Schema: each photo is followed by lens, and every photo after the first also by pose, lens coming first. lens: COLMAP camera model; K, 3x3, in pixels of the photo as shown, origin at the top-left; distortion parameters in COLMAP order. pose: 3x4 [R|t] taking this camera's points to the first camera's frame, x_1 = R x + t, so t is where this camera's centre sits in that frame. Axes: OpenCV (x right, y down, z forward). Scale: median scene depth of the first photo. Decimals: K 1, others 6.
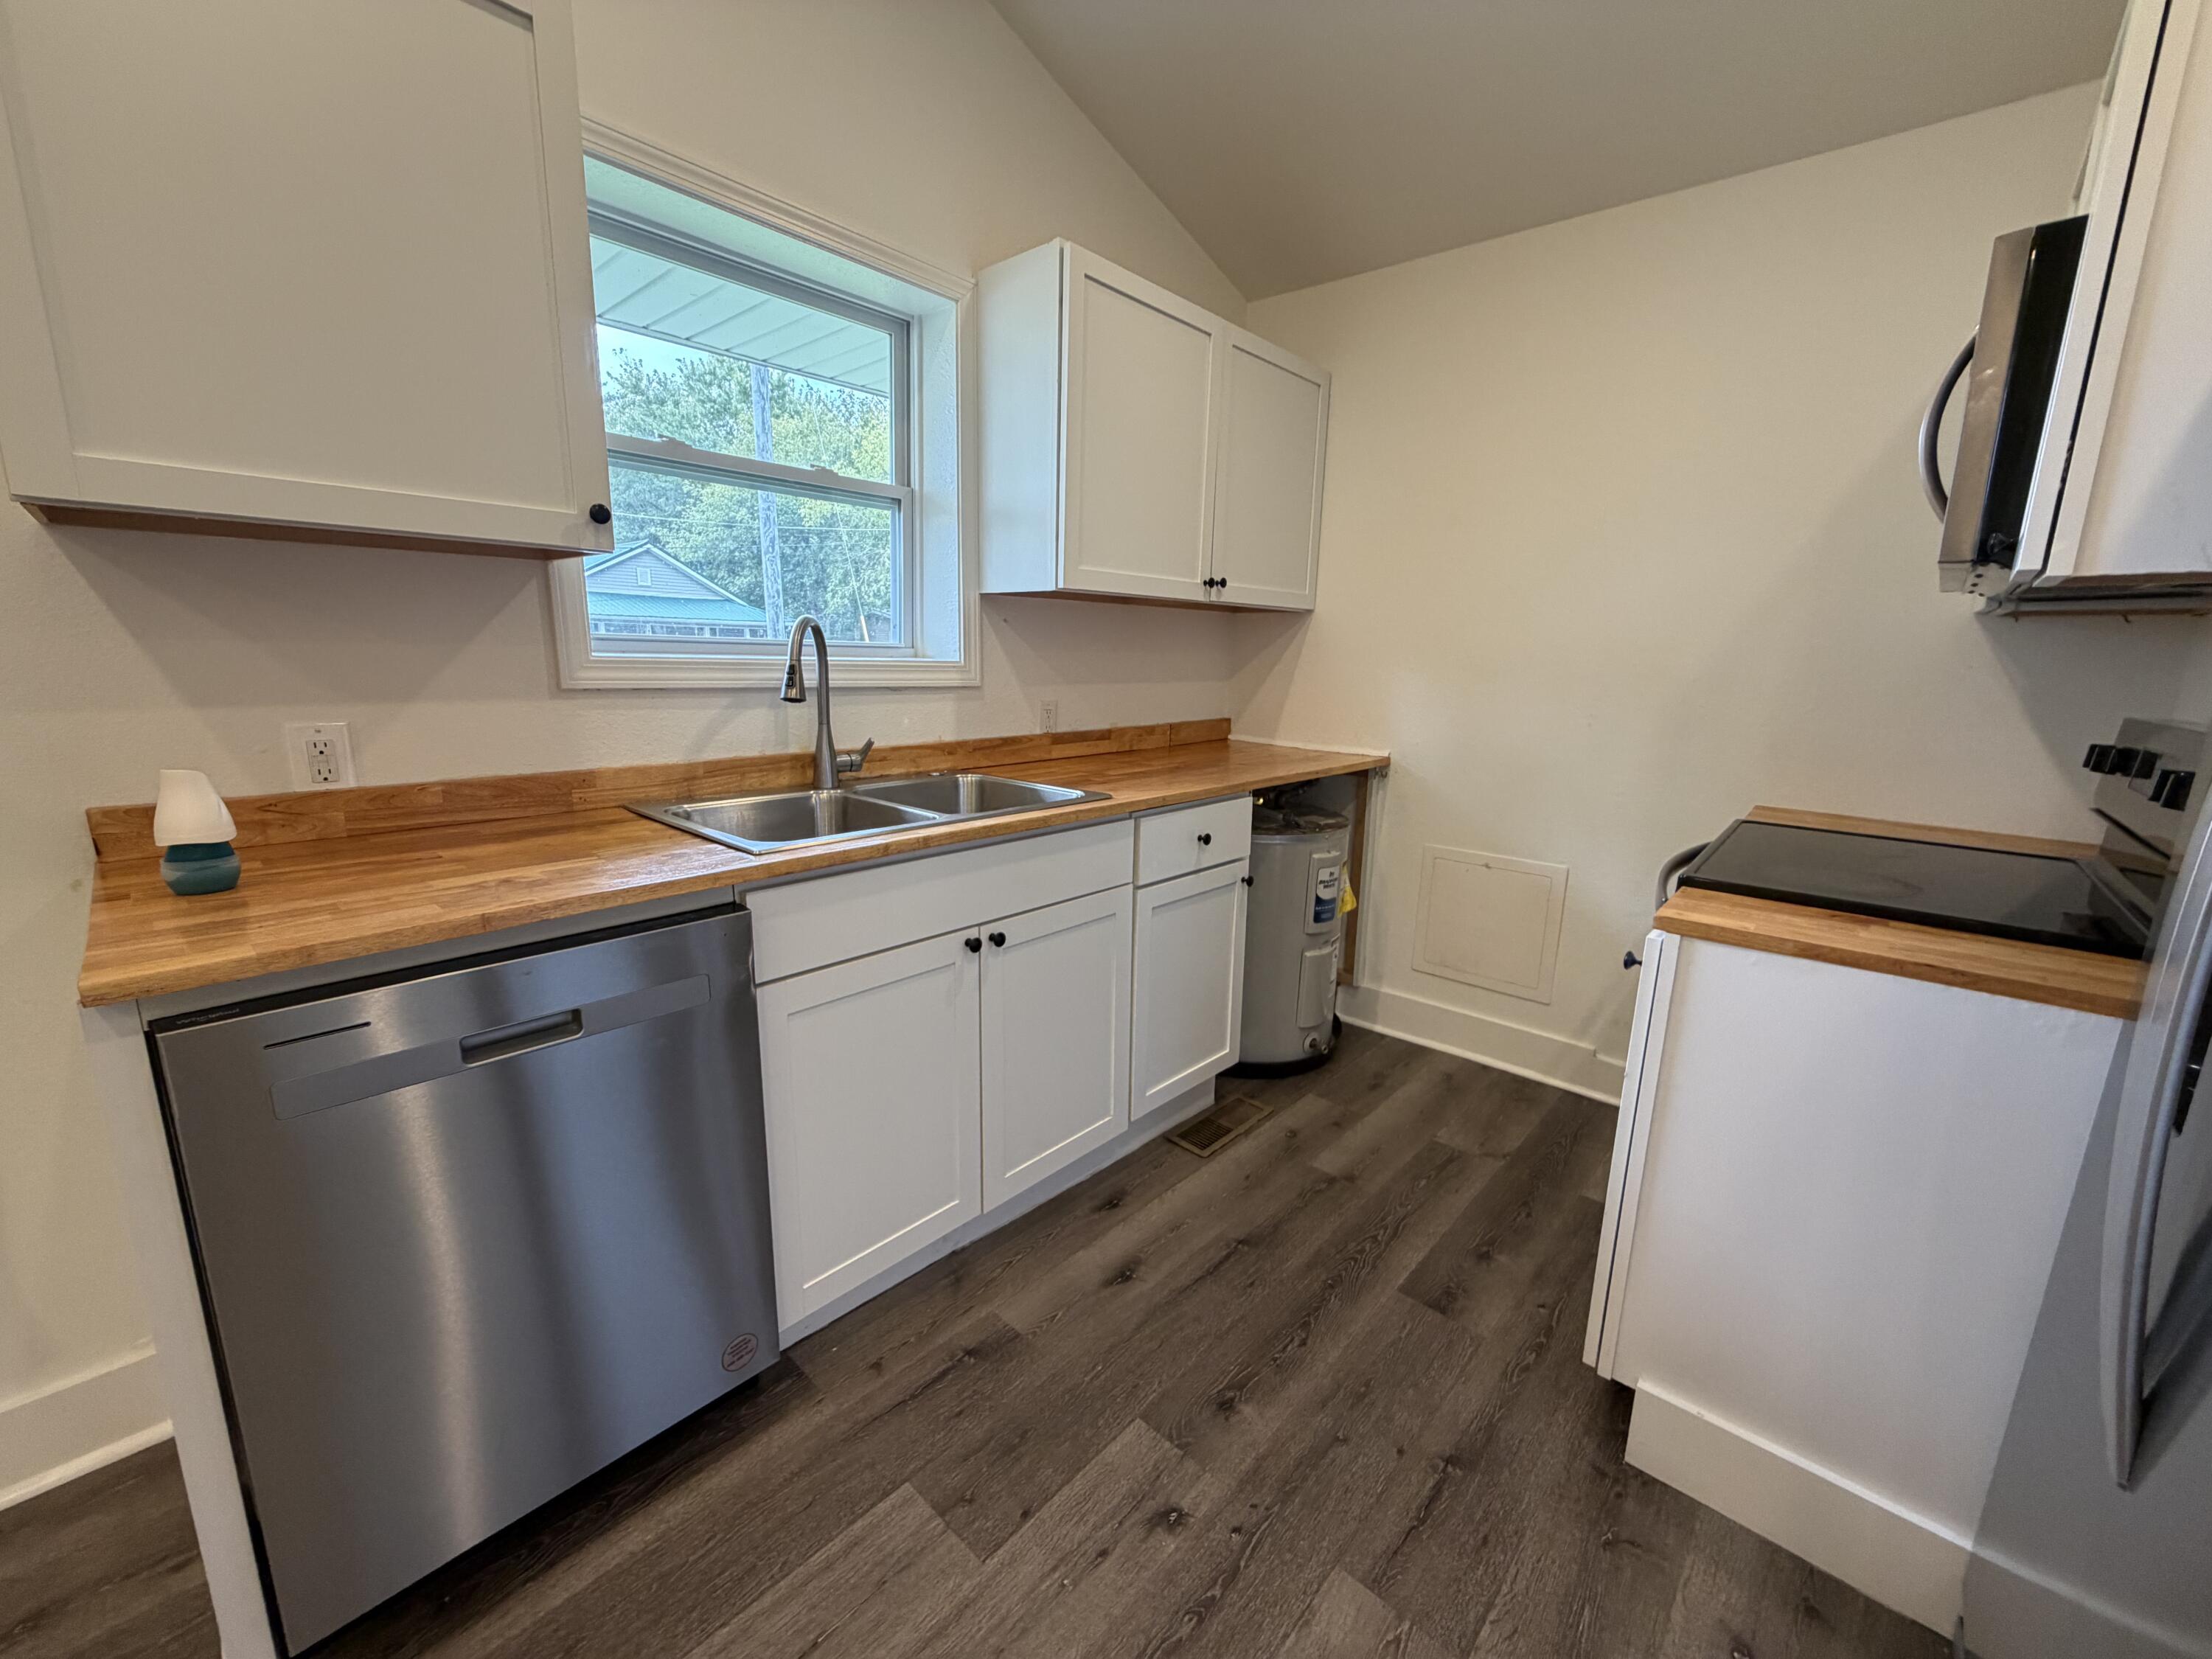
lens RADIAL K [[877.9, 0, 1097.9], [0, 877.9, 829.6], [0, 0, 1]] dist [-0.000143, 0.000267]
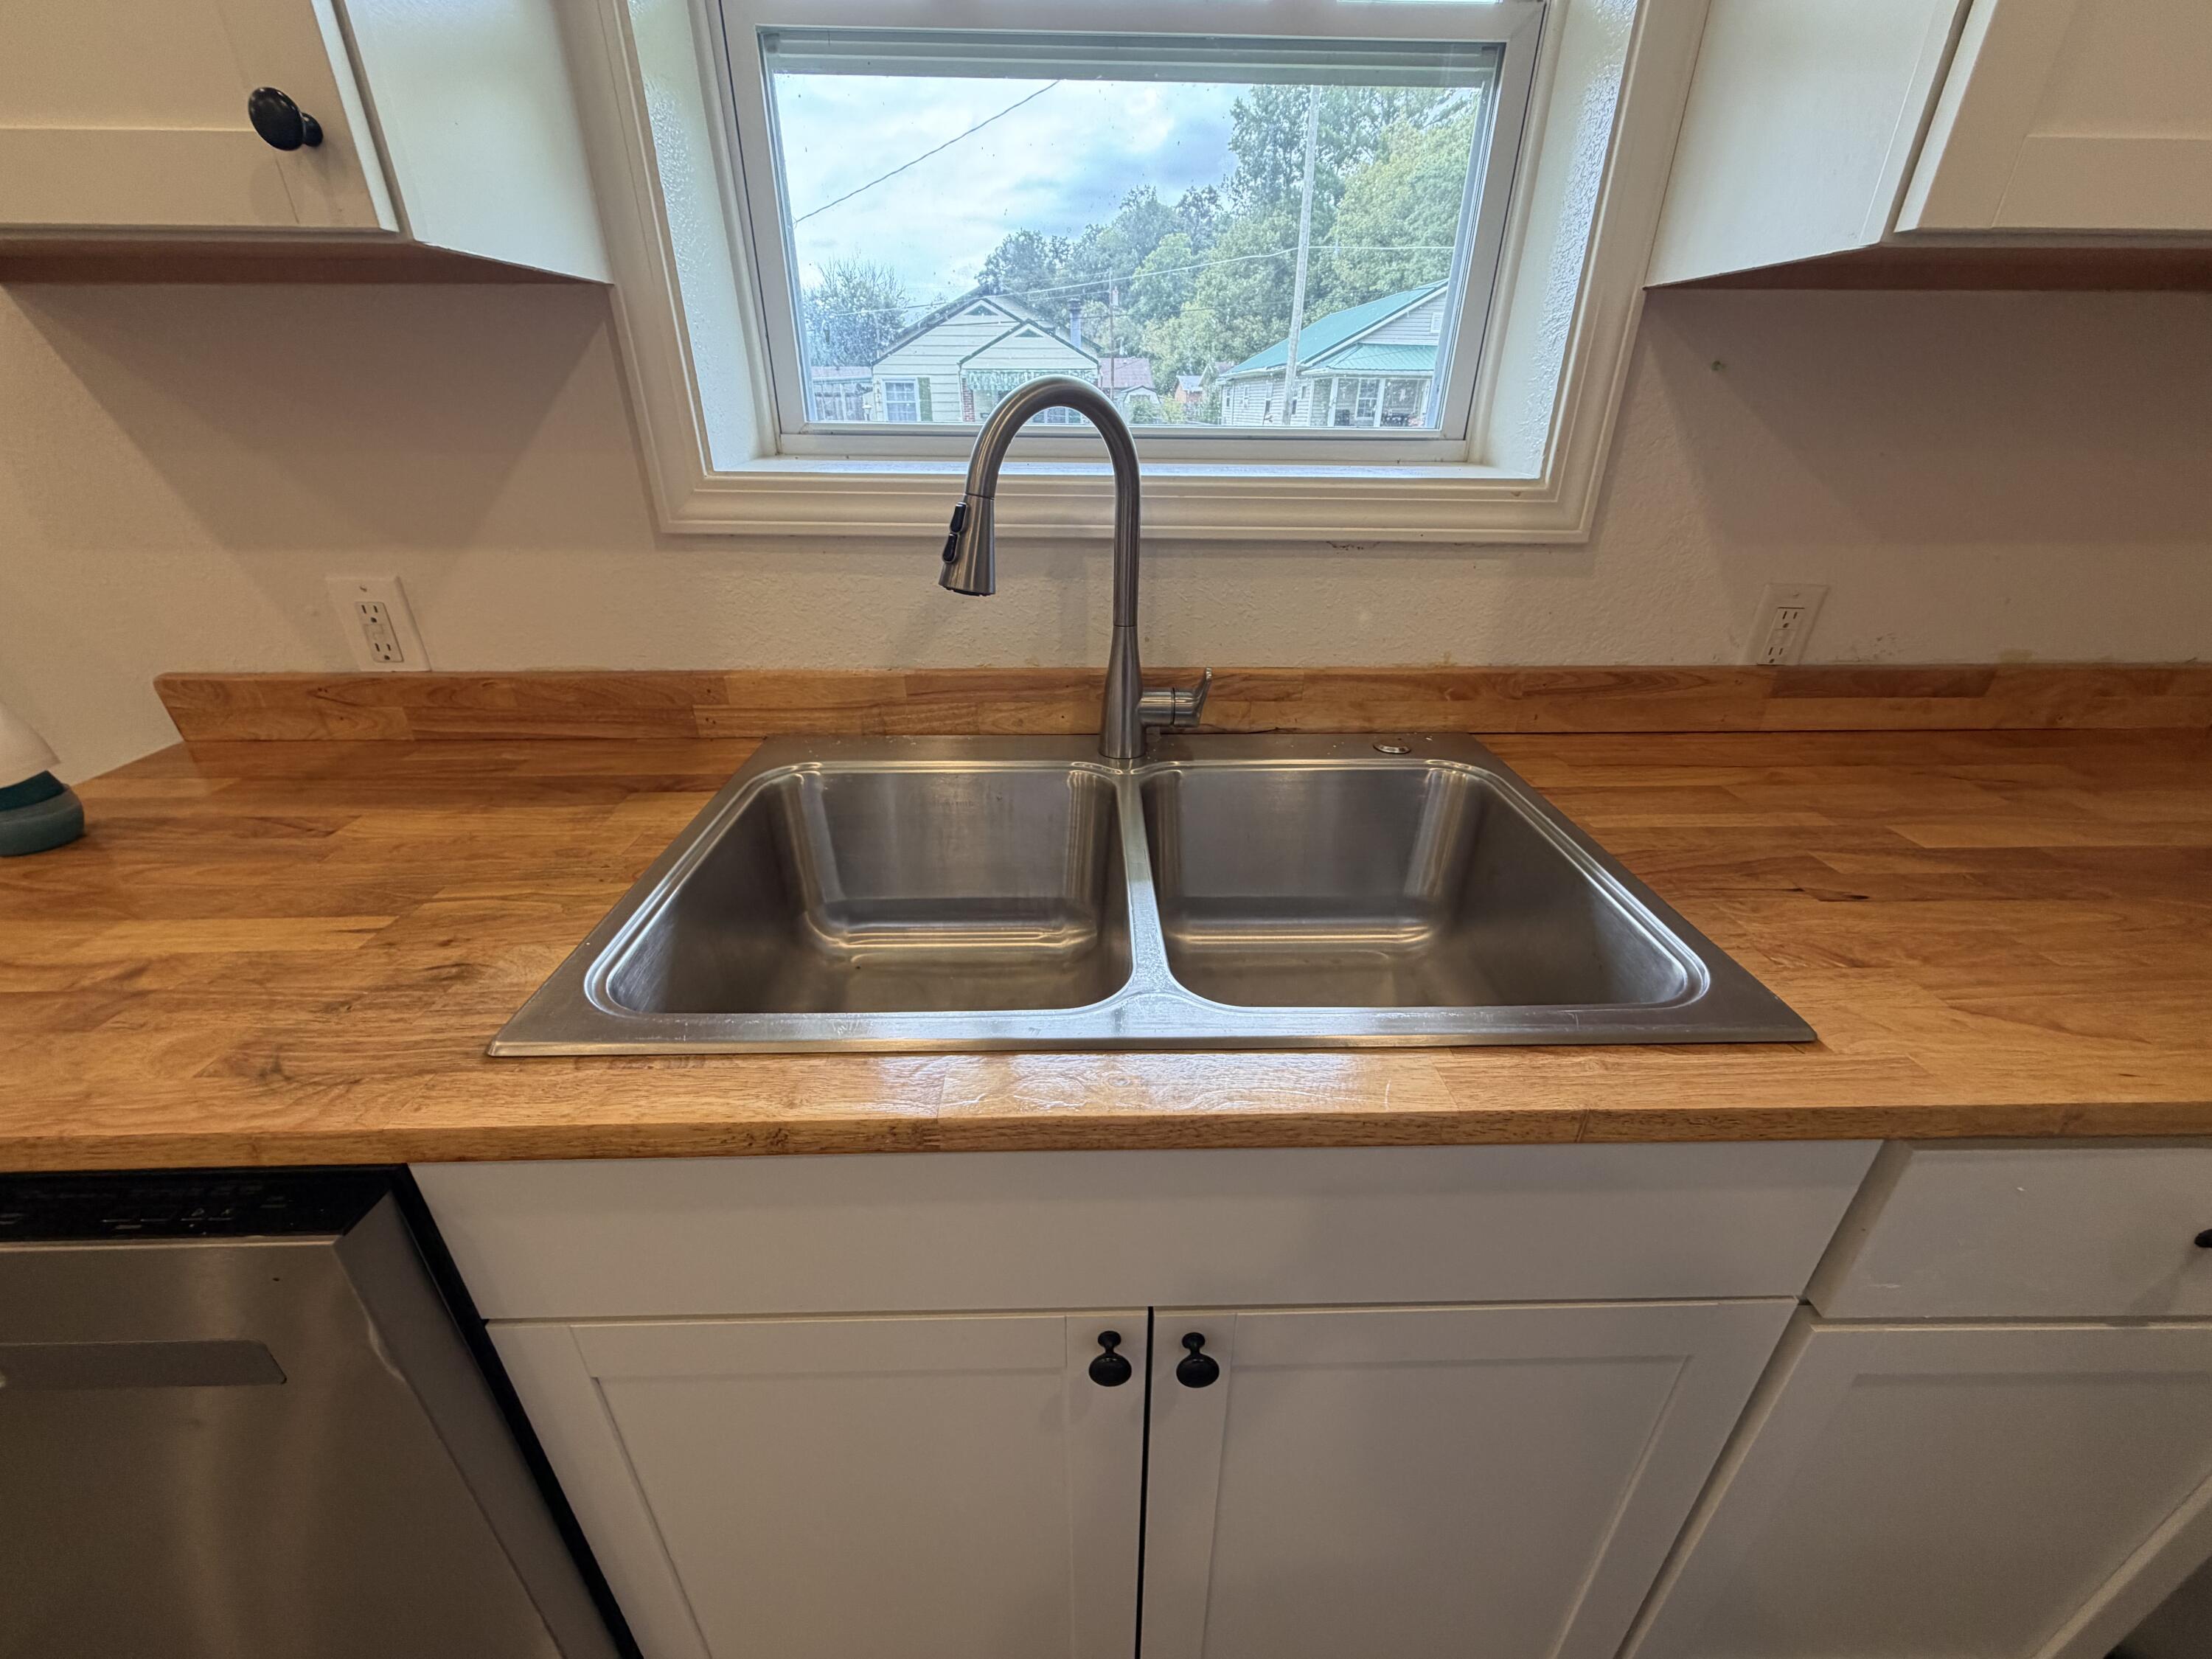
lens RADIAL K [[877.9, 0, 1103.1], [0, 877.9, 828.4], [0, 0, 1]] dist [-0.000143, 0.000267]
pose [[0.693459, 0.302969, -0.653701, 0.021731], [-0.133736, 0.945652, 0.296408, -0.151098], [0.707976, -0.118124, 0.696288, 0.631317]]
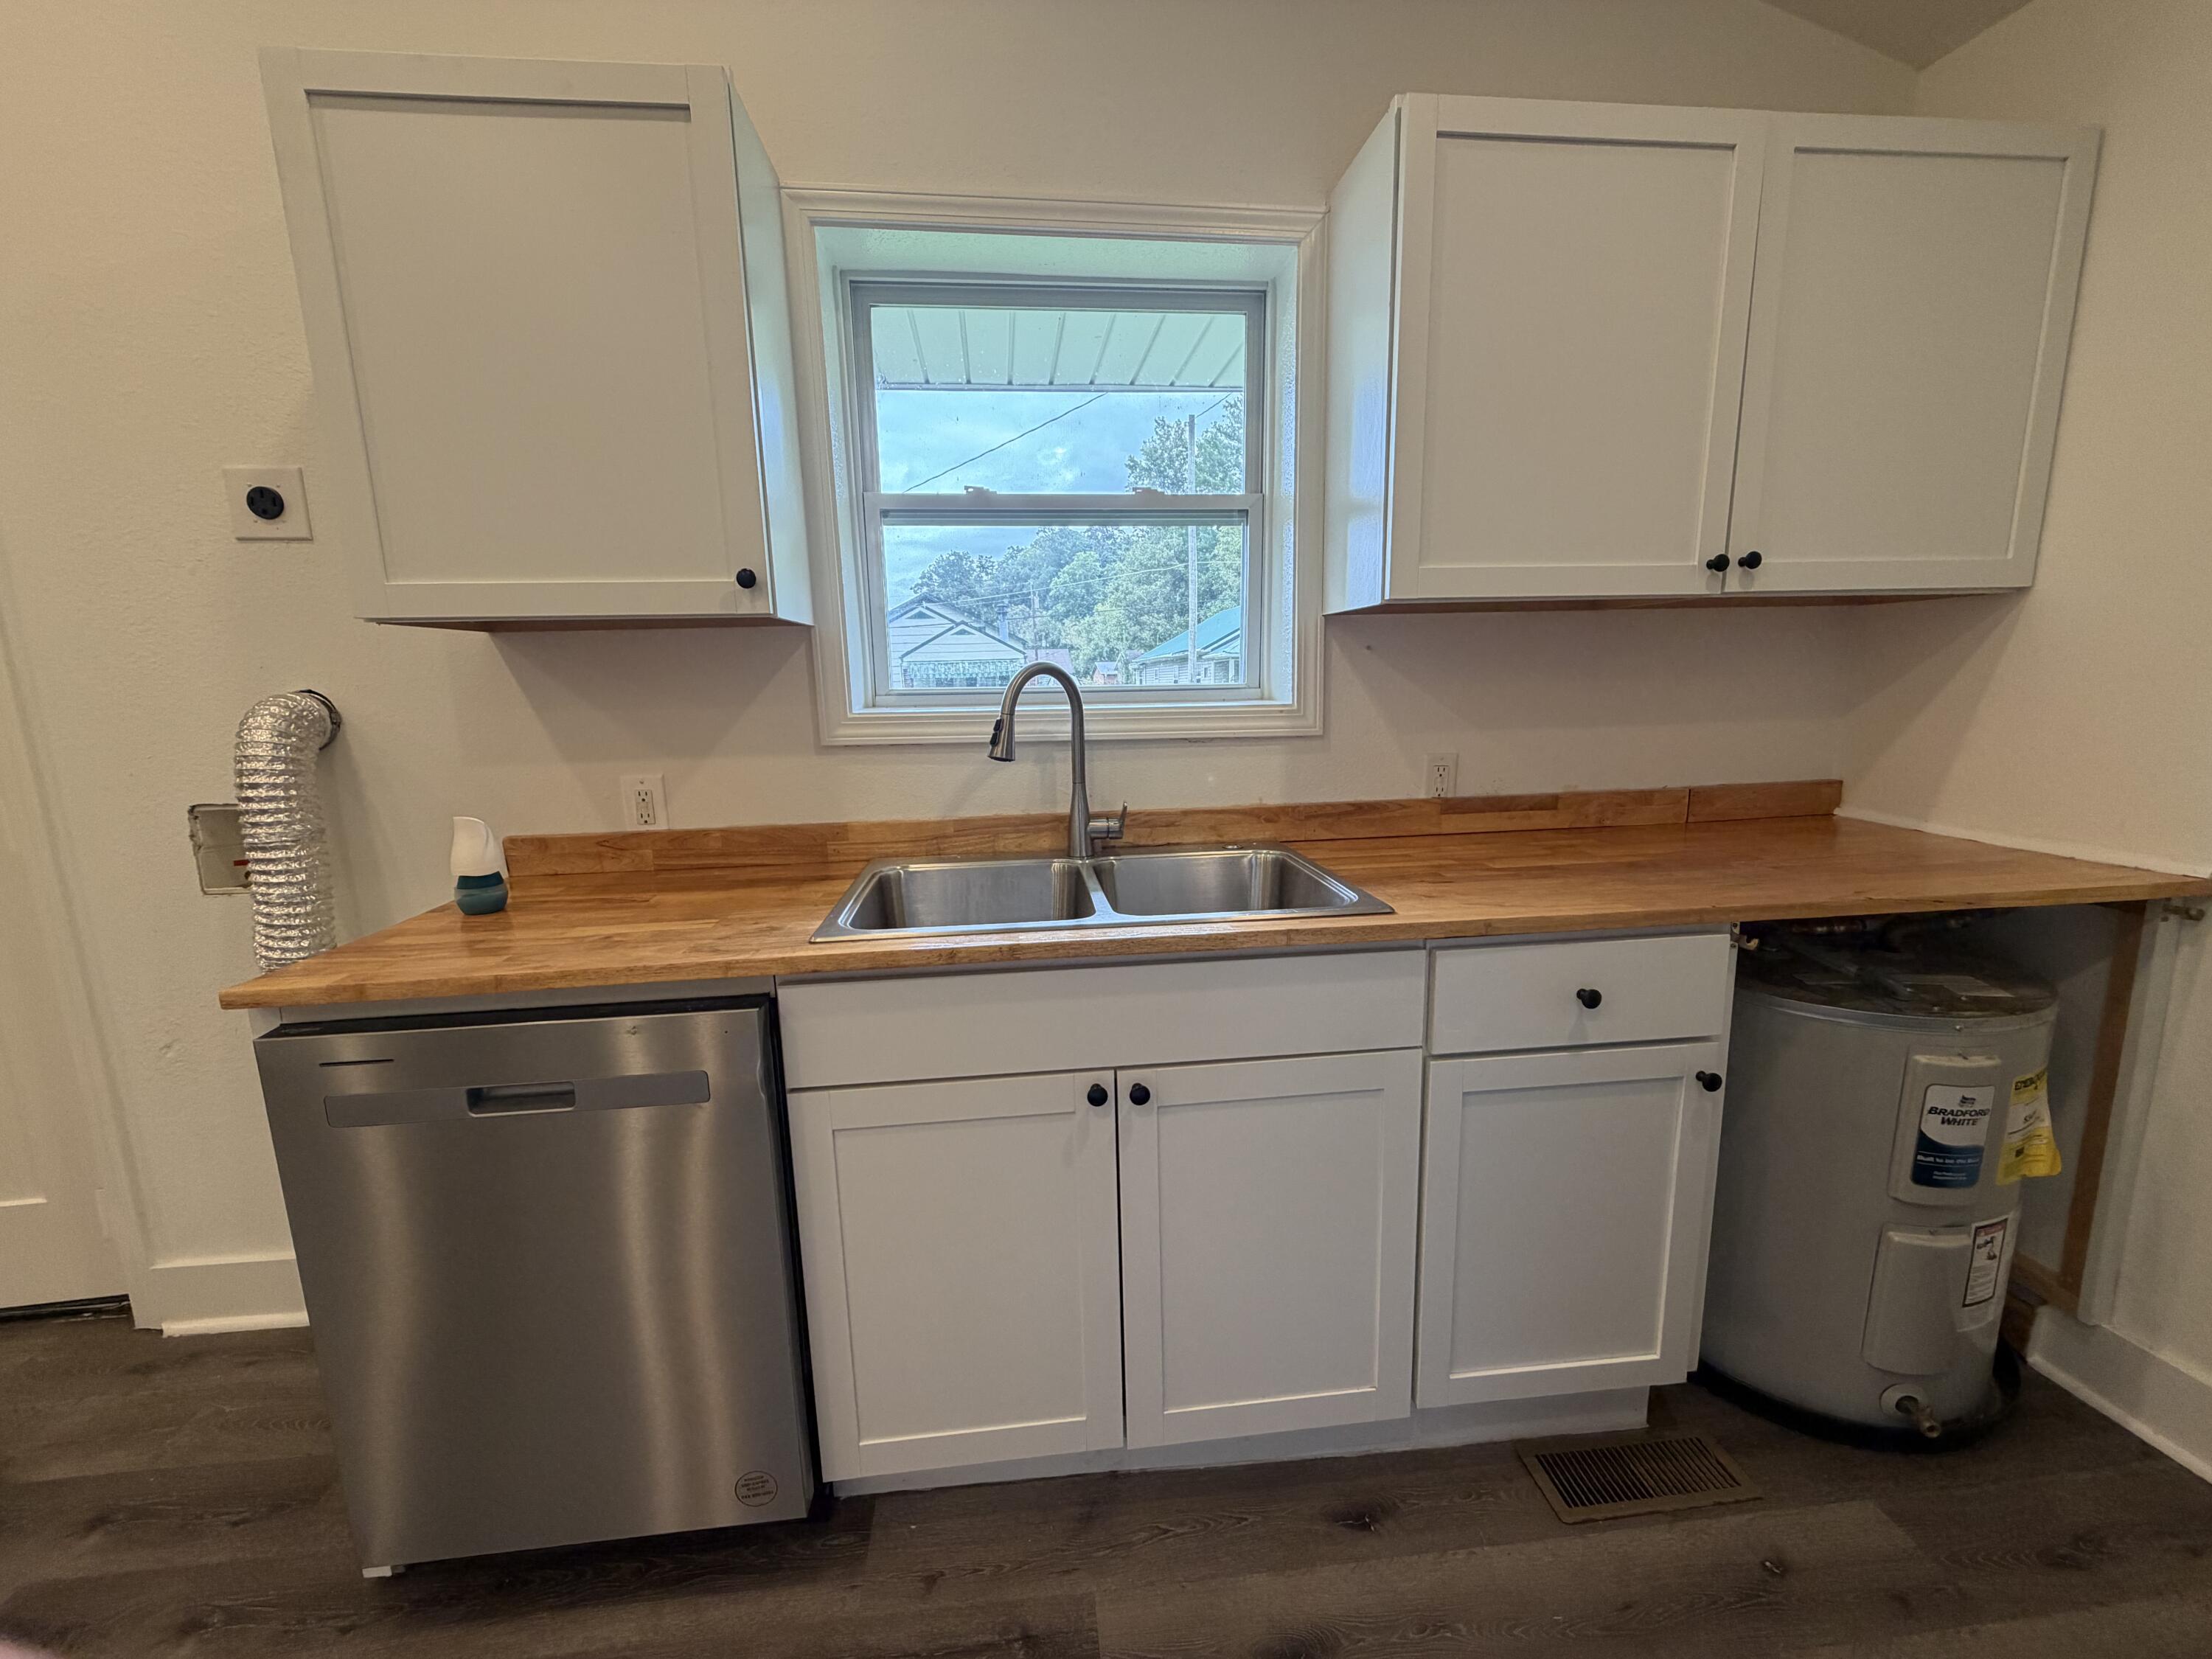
lens RADIAL K [[877.9, 0, 1100.9], [0, 877.9, 829.6], [0, 0, 1]] dist [-0.000143, 0.000267]
pose [[0.749470, 0.075259, -0.657746, 0.272279], [-0.094373, 0.995517, 0.006374, -0.079882], [0.655277, 0.057296, 0.753213, 0.351255]]
